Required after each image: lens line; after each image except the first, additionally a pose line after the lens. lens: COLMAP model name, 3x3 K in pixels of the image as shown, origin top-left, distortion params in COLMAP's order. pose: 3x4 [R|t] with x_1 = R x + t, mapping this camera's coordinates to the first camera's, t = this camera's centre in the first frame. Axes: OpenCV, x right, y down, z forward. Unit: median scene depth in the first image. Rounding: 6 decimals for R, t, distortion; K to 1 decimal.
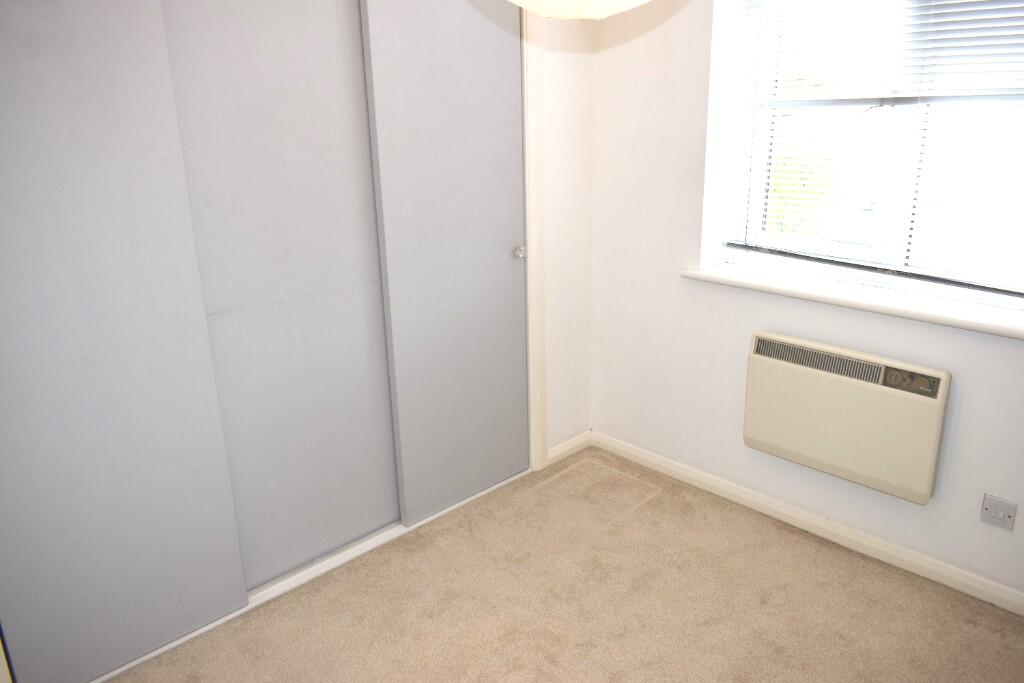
lens RADIAL K [[781.9, 0, 510.9], [0, 781.9, 341.6], [0, 0, 1]] dist [-0.035319, 0.025484]
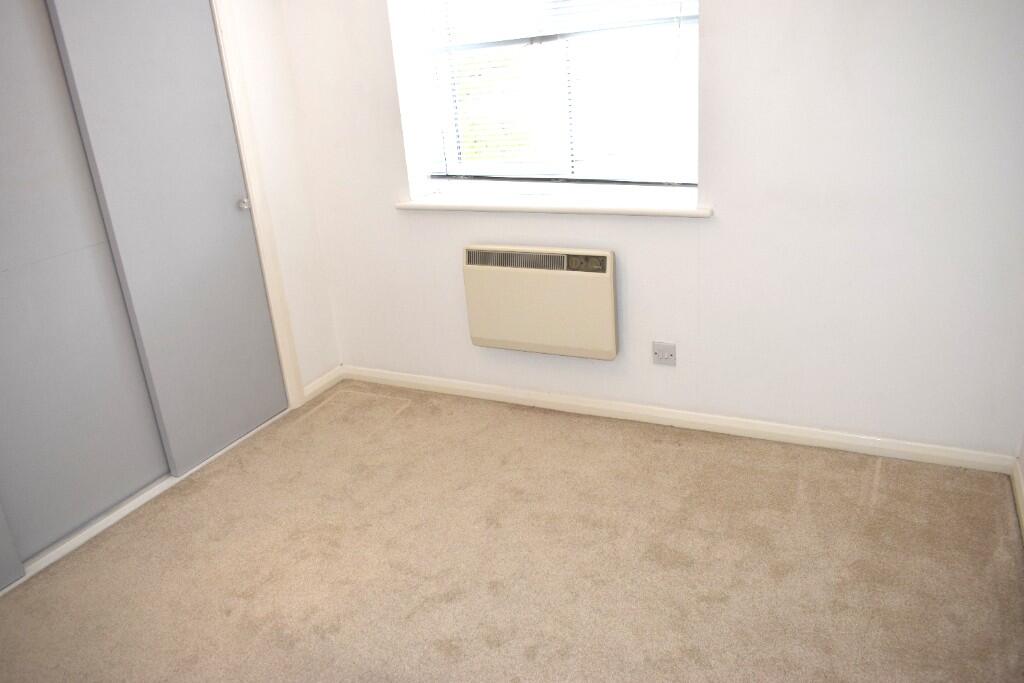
lens RADIAL K [[781.9, 0, 514.9], [0, 781.9, 342.8], [0, 0, 1]] dist [-0.035319, 0.025484]
pose [[0.935909, -0.167344, 0.309952, -0.003545], [0.157124, 0.985884, 0.057842, 0.075853], [-0.315256, -0.005434, 0.948991, -0.138165]]
